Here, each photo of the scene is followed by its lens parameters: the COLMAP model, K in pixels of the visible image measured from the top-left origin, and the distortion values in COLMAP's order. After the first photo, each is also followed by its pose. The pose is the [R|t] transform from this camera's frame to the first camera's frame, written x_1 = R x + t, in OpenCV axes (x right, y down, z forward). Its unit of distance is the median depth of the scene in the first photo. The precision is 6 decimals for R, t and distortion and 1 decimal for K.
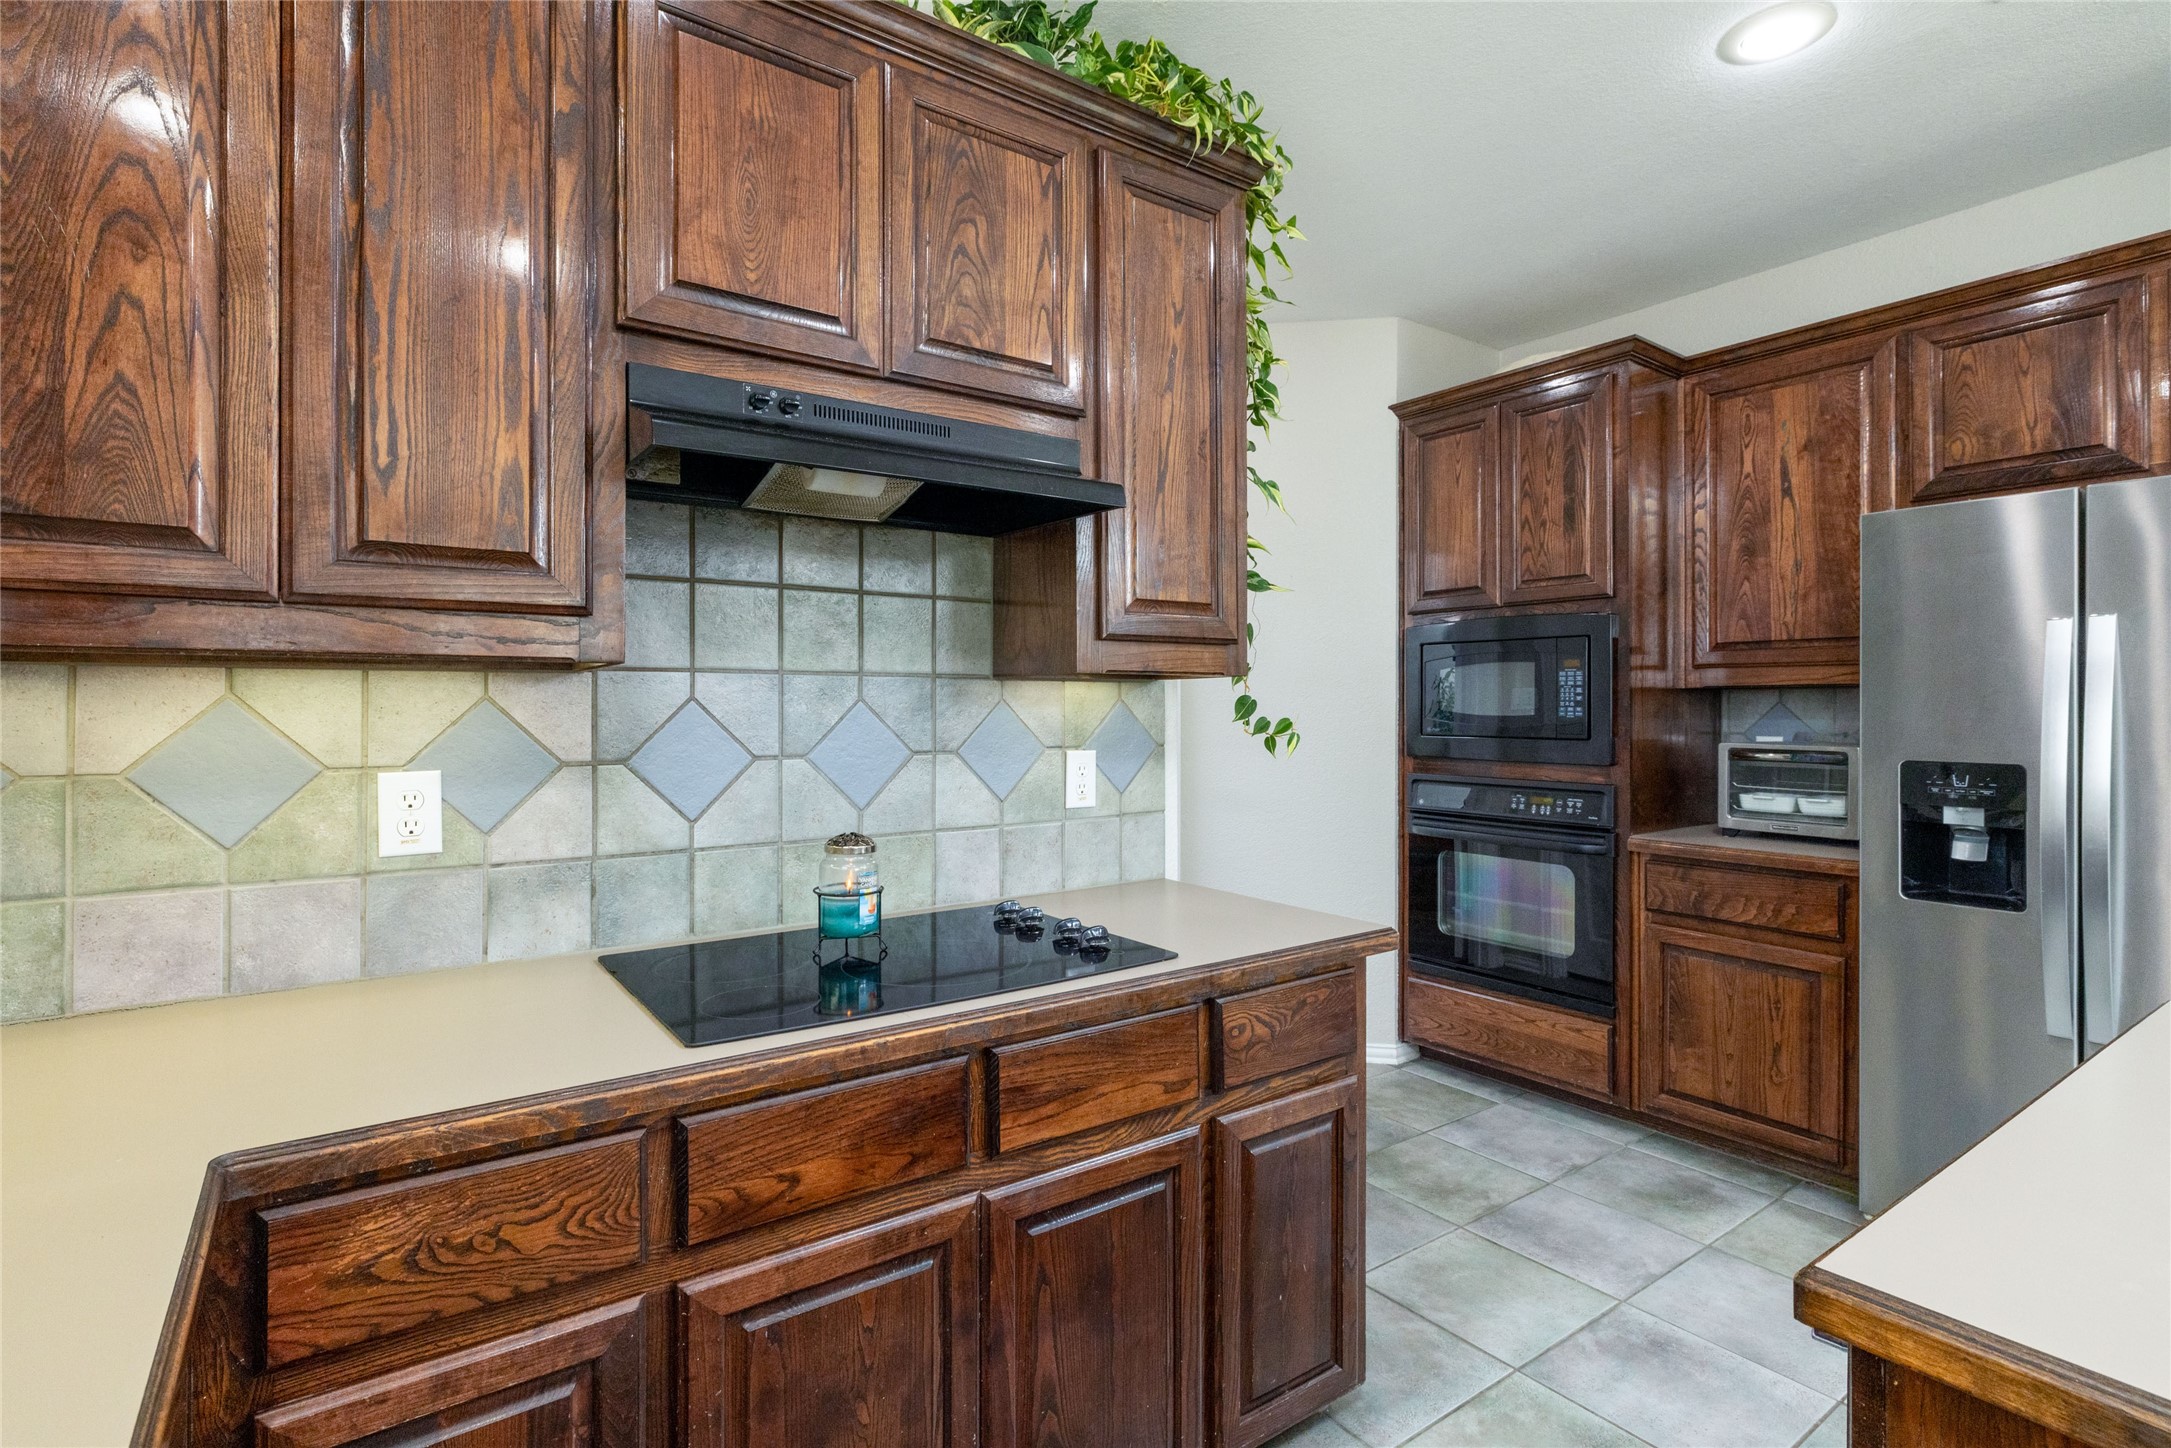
lens RADIAL K [[1056.4, 0, 1087.2], [0, 1056.4, 702.5], [0, 0, 1]] dist [-0.000591, -0.001002]
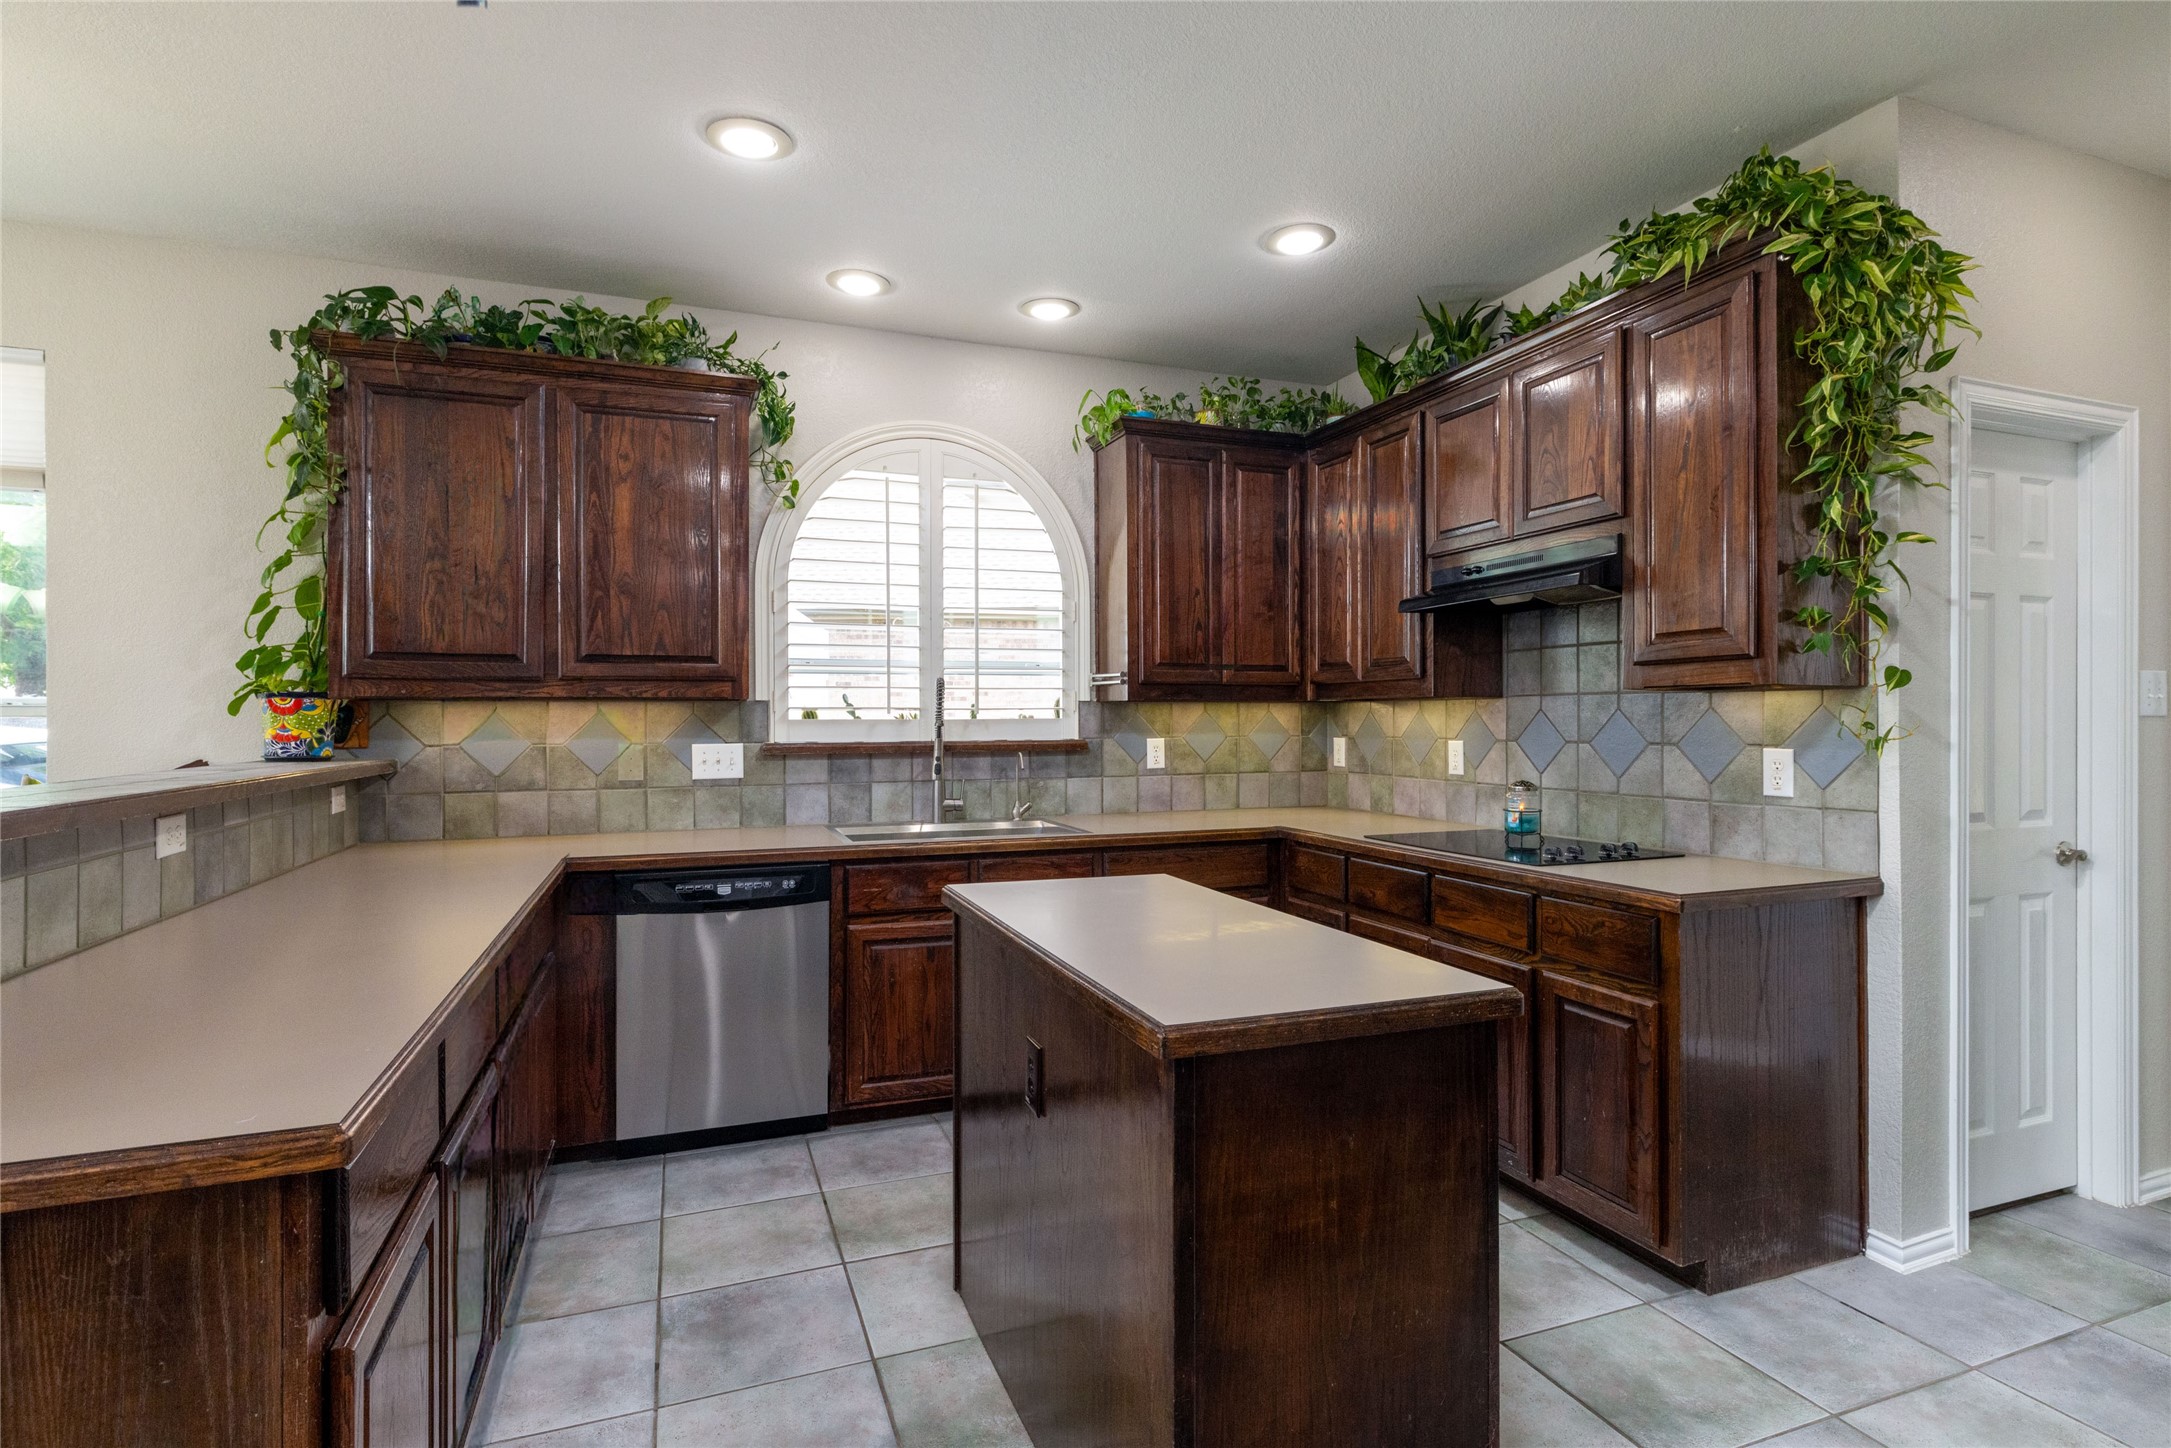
lens RADIAL K [[1056.4, 0, 1096.5], [0, 1056.4, 717.4], [0, 0, 1]] dist [-0.000591, -0.001002]
pose [[-0.248056, -0.002306, -0.968743, 1.216671], [0.005523, 0.999978, -0.003794, 0.009452], [0.968730, -0.006292, -0.248037, 0.494285]]
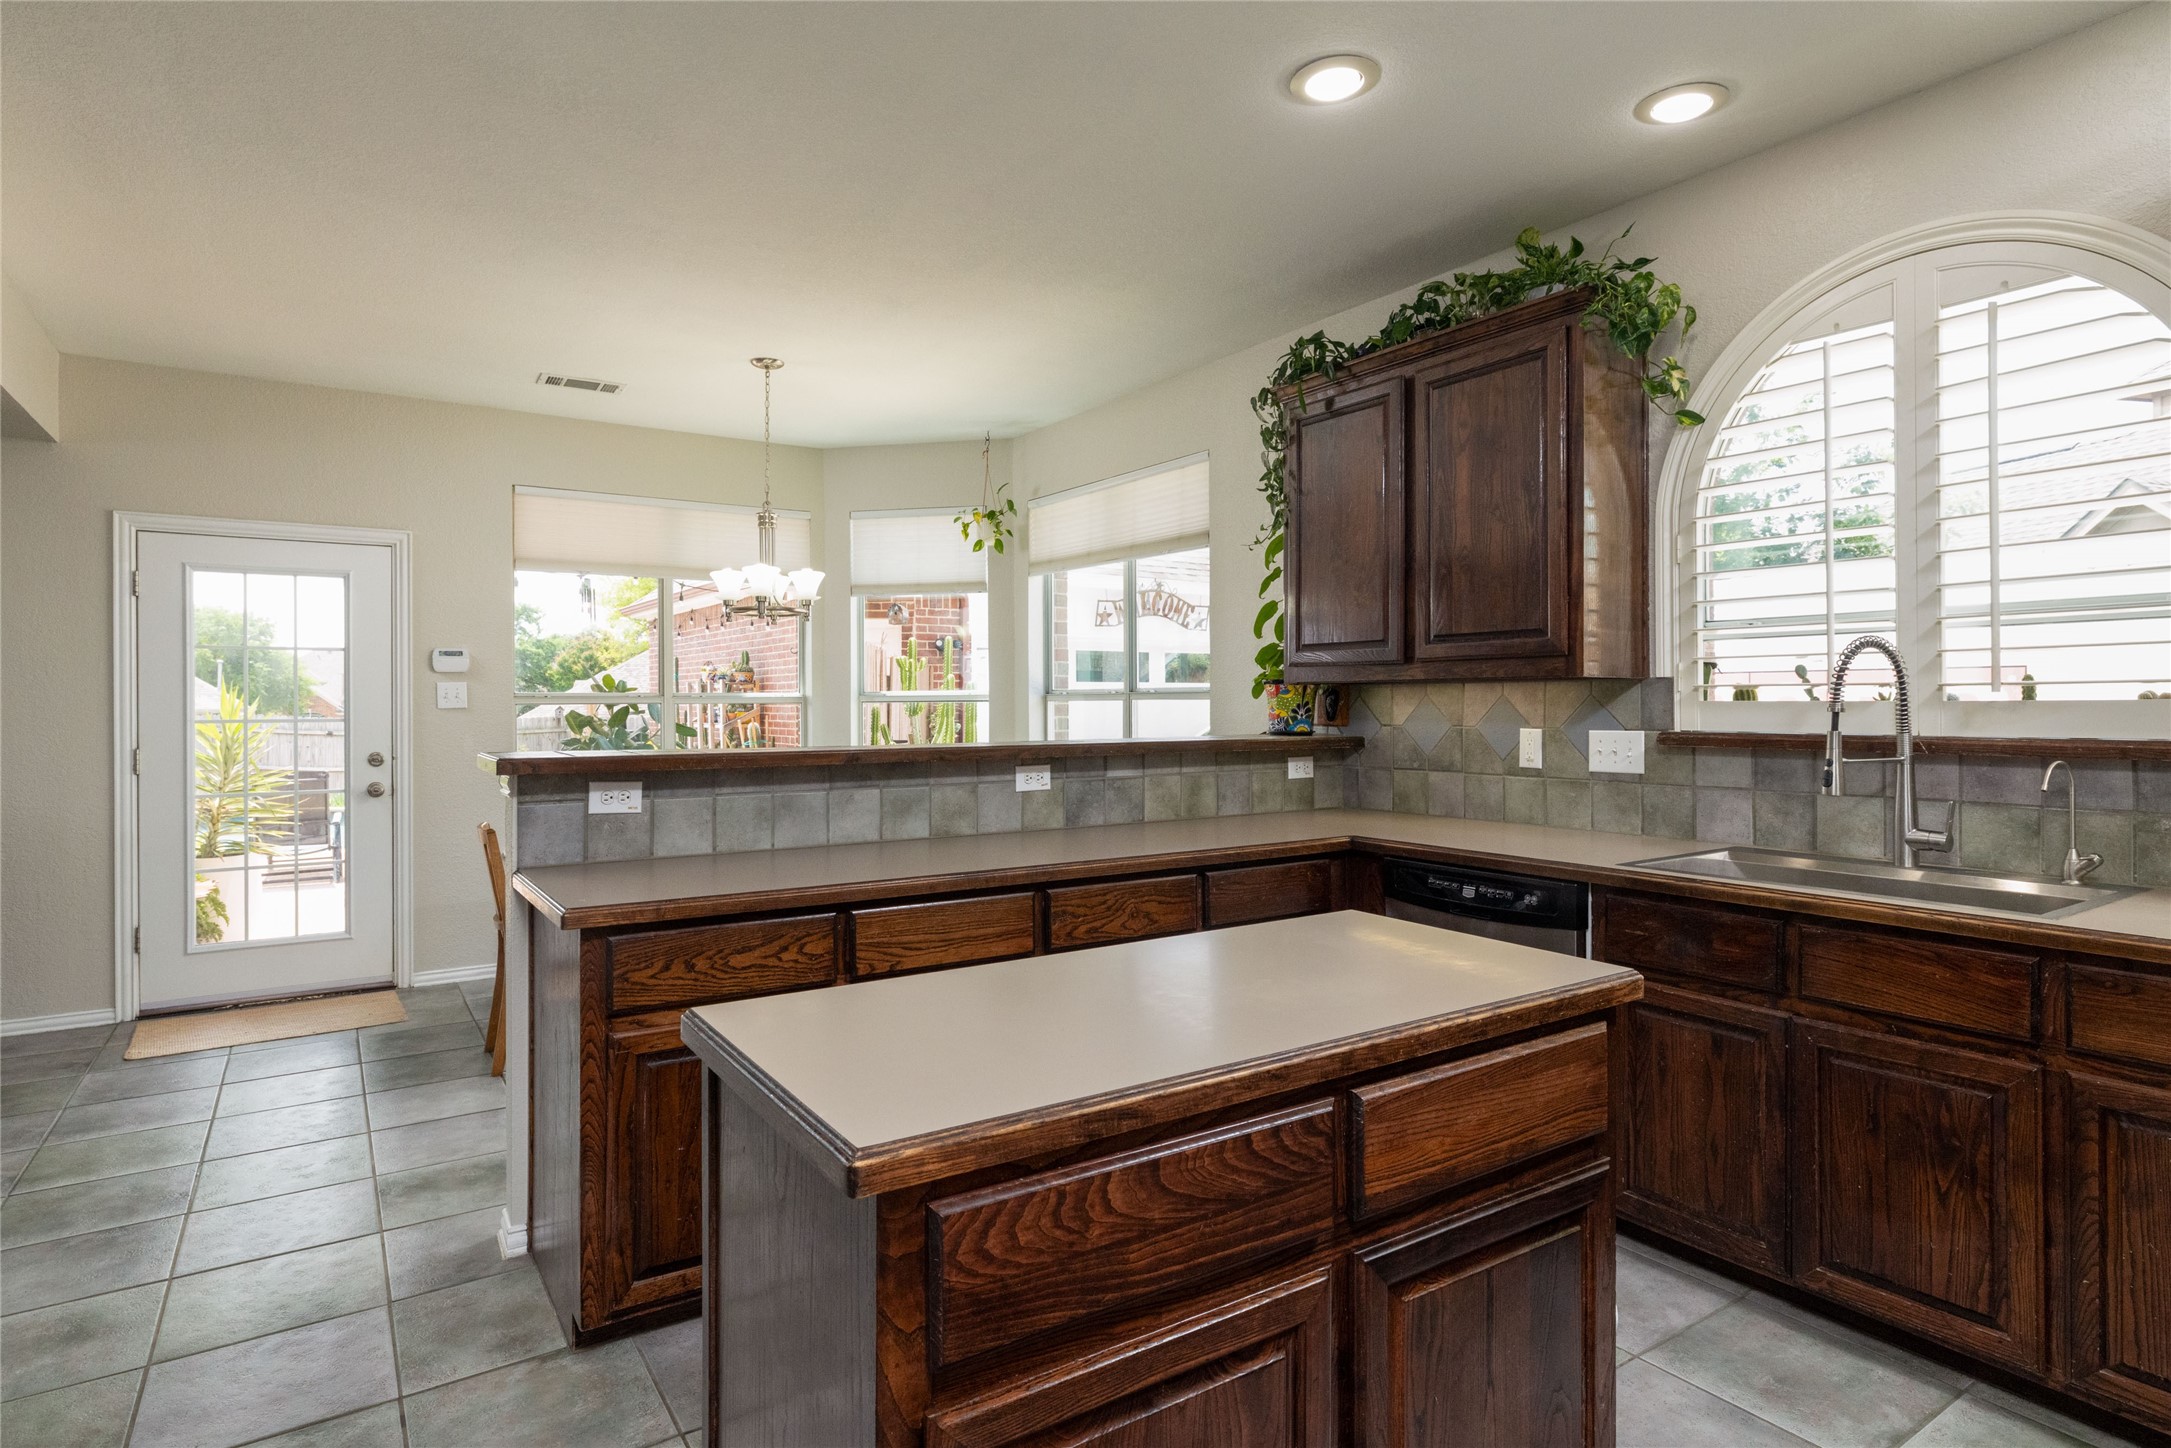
lens RADIAL K [[1141.1, 0, 1075.5], [0, 1141.1, 704.9], [0, 0, 1]] dist [0.000992, -0.000509]
pose [[-0.999279, 0.002314, 0.037898, 0.493716], [0.002269, 0.999997, -0.001233, 0.008153], [-0.037900, -0.001146, -0.999281, 0.961931]]
